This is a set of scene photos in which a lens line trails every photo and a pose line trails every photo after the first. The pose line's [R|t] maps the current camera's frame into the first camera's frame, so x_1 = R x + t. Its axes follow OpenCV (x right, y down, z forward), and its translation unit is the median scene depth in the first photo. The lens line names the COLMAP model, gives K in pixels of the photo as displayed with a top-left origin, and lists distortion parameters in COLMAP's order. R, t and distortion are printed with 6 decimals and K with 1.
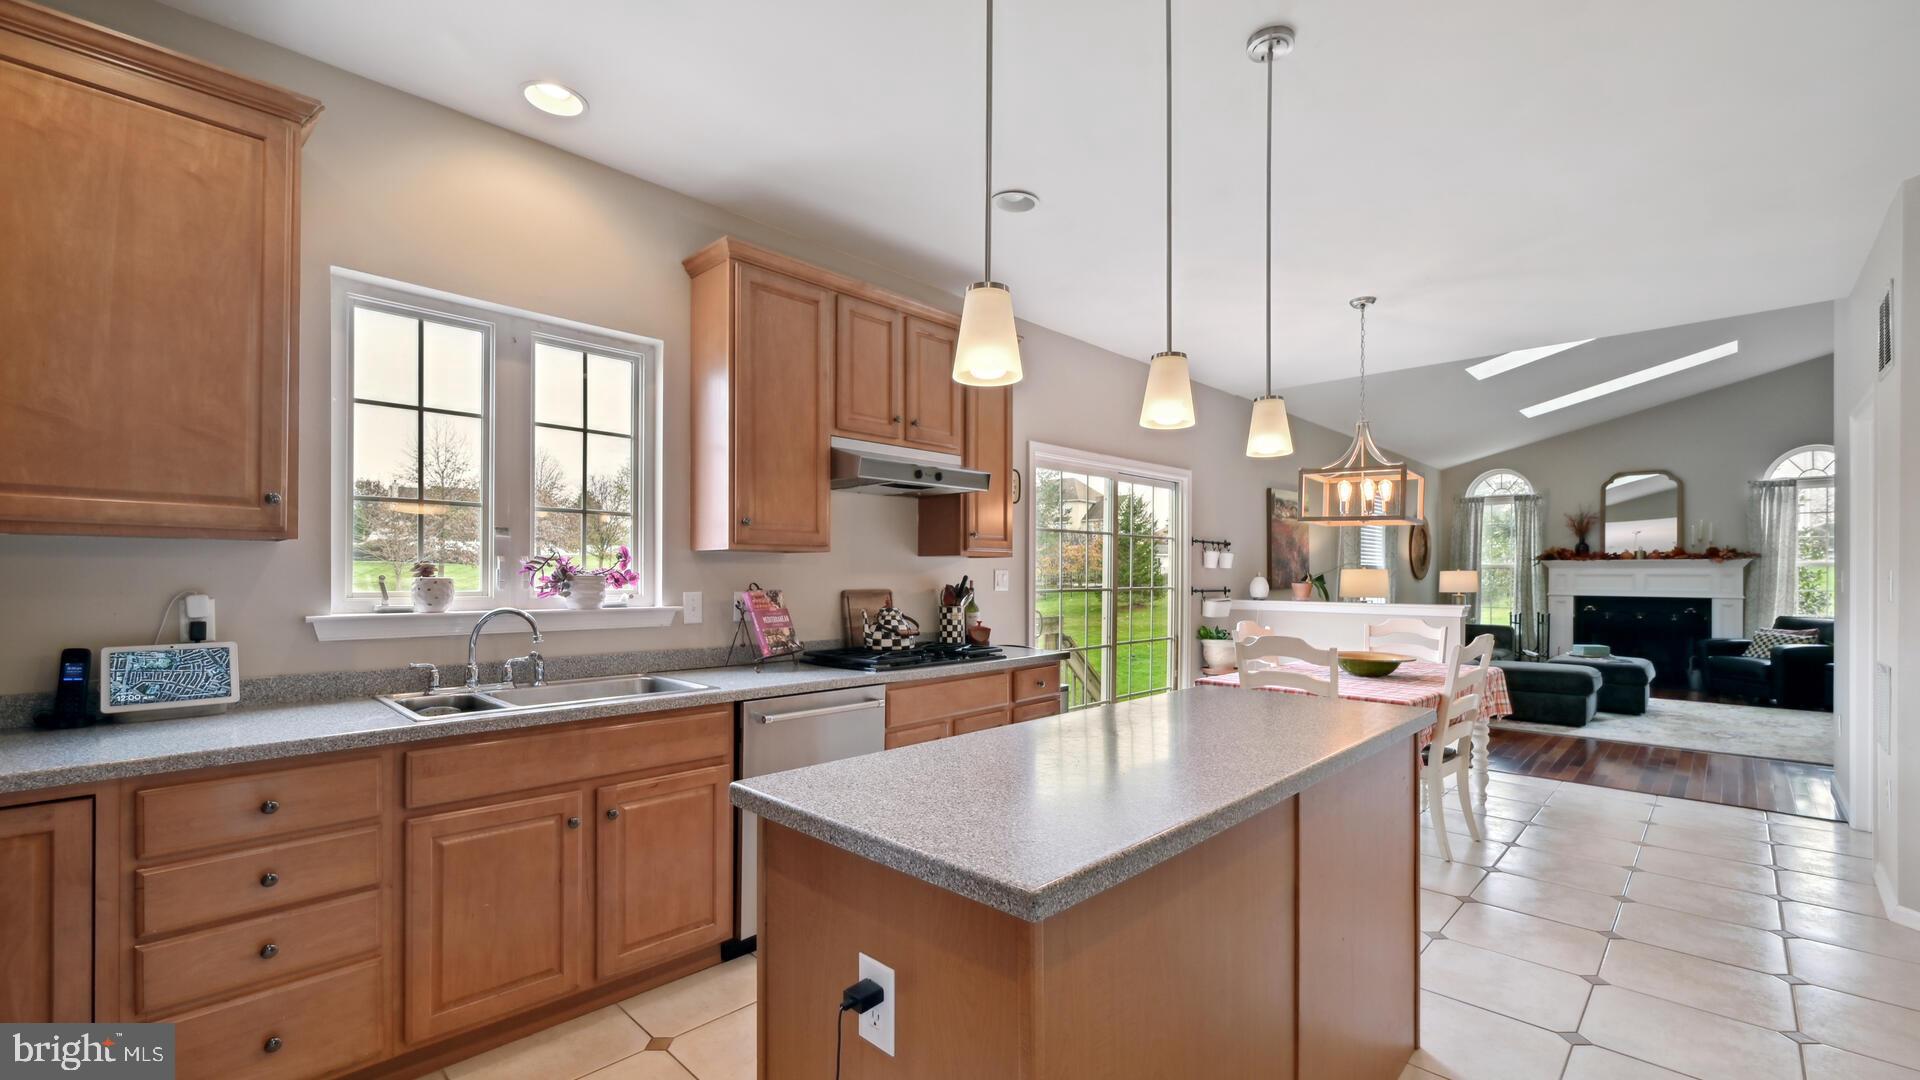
lens RADIAL K [[785.4, 0, 966.2], [0, 785.4, 572.0], [0, 0, 1]] dist [-0.002861, -0.000929]
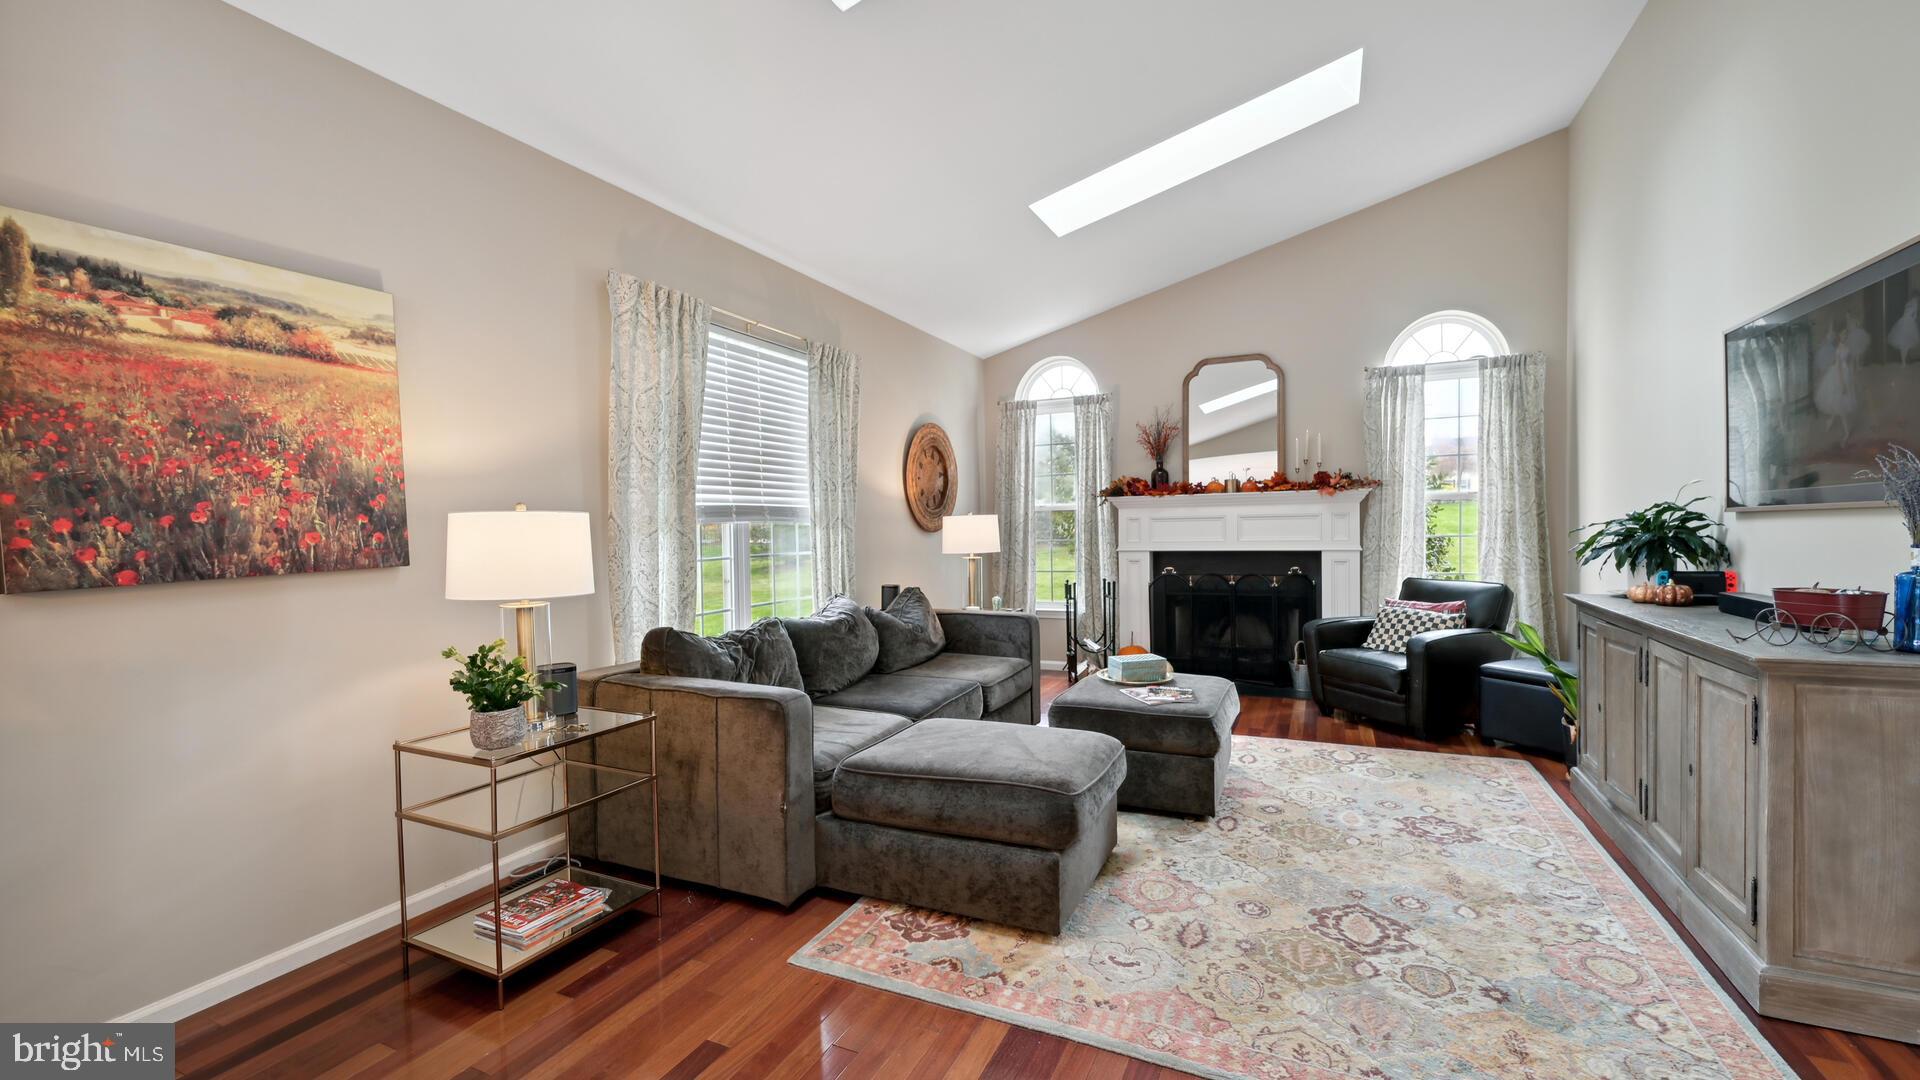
lens RADIAL K [[785.4, 0, 968.0], [0, 785.4, 545.2], [0, 0, 1]] dist [-0.002861, -0.000929]
pose [[0.941258, -0.028846, 0.336455, 0.442056], [0.020261, 0.999374, 0.029000, 0.003932], [-0.337081, -0.020479, 0.941253, 0.469084]]
